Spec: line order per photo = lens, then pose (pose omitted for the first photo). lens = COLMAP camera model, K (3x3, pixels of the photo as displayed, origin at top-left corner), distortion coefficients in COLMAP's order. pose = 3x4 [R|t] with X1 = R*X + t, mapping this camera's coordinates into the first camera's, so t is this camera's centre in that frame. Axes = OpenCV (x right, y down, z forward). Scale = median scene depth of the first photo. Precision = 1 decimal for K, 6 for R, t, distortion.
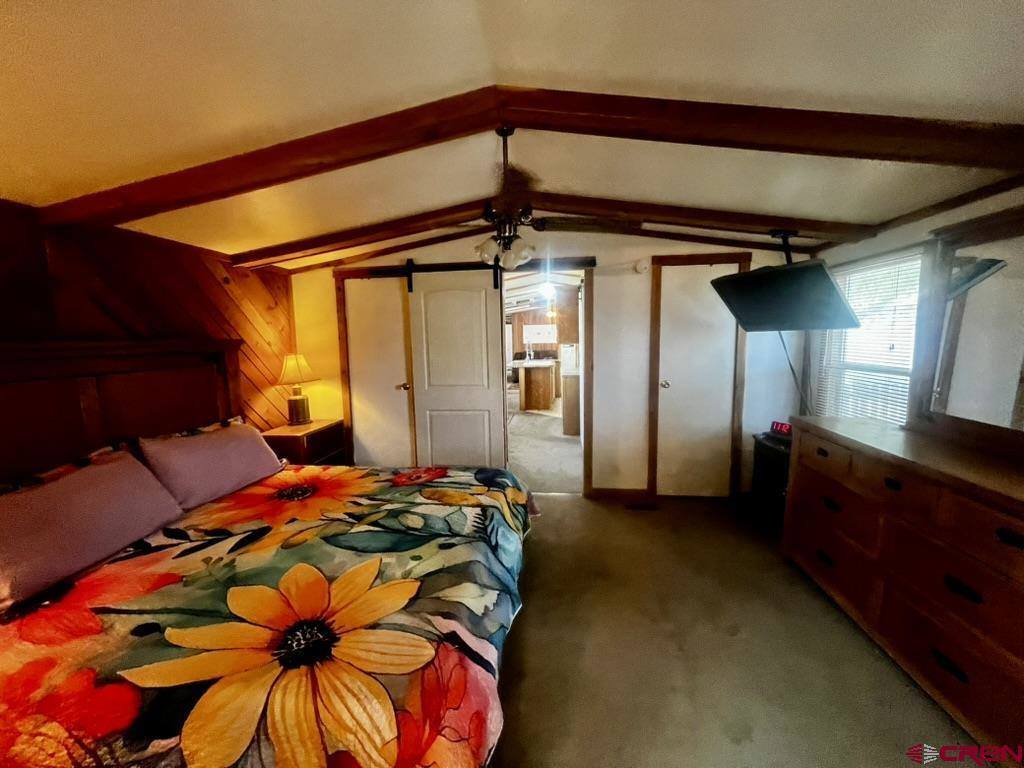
lens RADIAL K [[412.0, 0, 512.4], [0, 412.0, 386.4], [0, 0, 1]] dist [-0.006015, 0.001079]
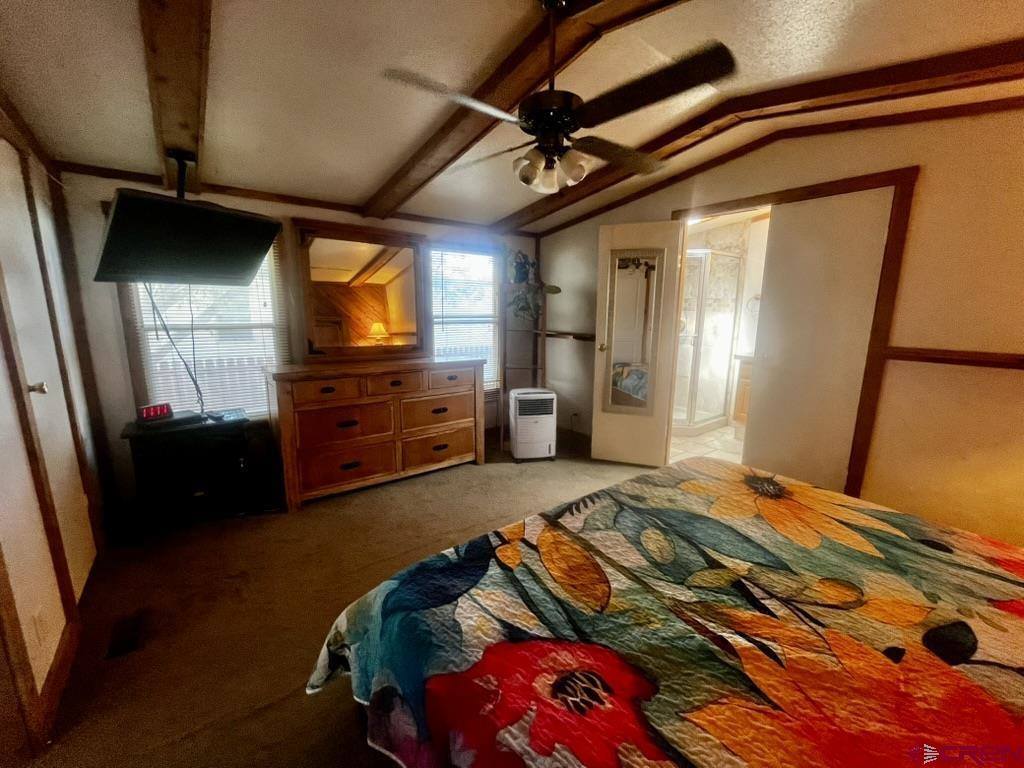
lens RADIAL K [[412.0, 0, 510.7], [0, 412.0, 383.8], [0, 0, 1]] dist [-0.006015, 0.001079]
pose [[-0.700385, -0.121394, 0.703367, -0.502743], [0.085631, 0.964023, 0.251649, -0.123134], [-0.708610, 0.236481, -0.664792, 1.498936]]
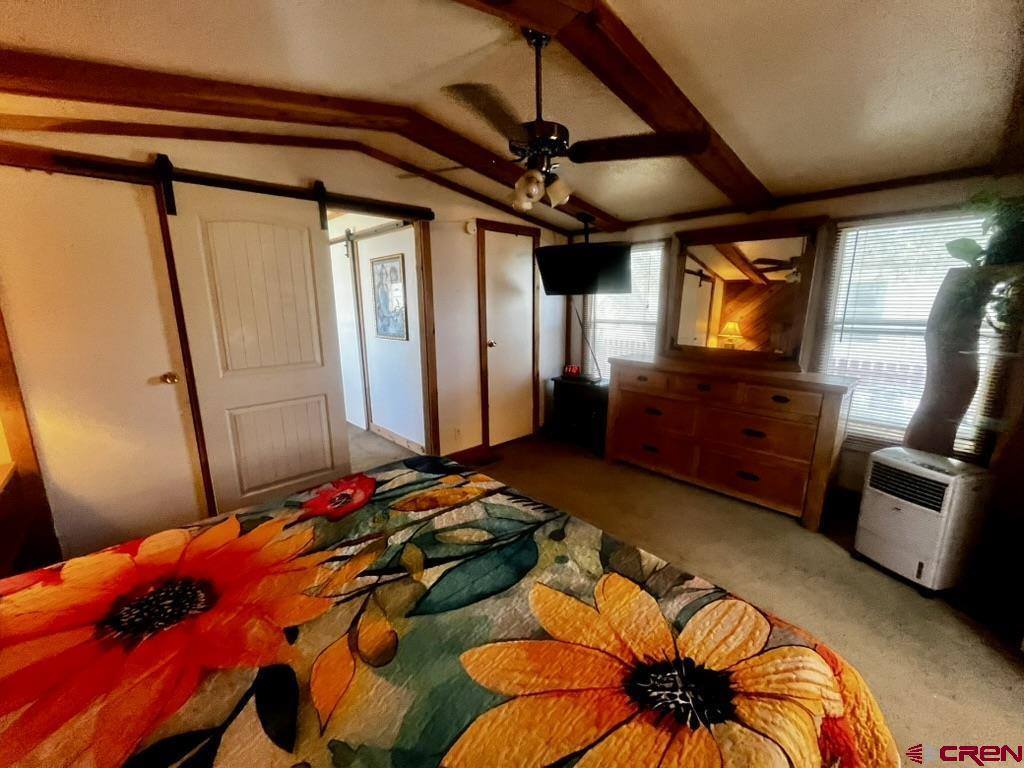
lens RADIAL K [[412.0, 0, 509.2], [0, 412.0, 384.2], [0, 0, 1]] dist [-0.006015, 0.001079]
pose [[0.643573, -0.139192, 0.752621, -0.683693], [0.088339, 0.990261, 0.107603, -0.019515], [-0.760270, -0.002764, 0.649602, 0.434069]]
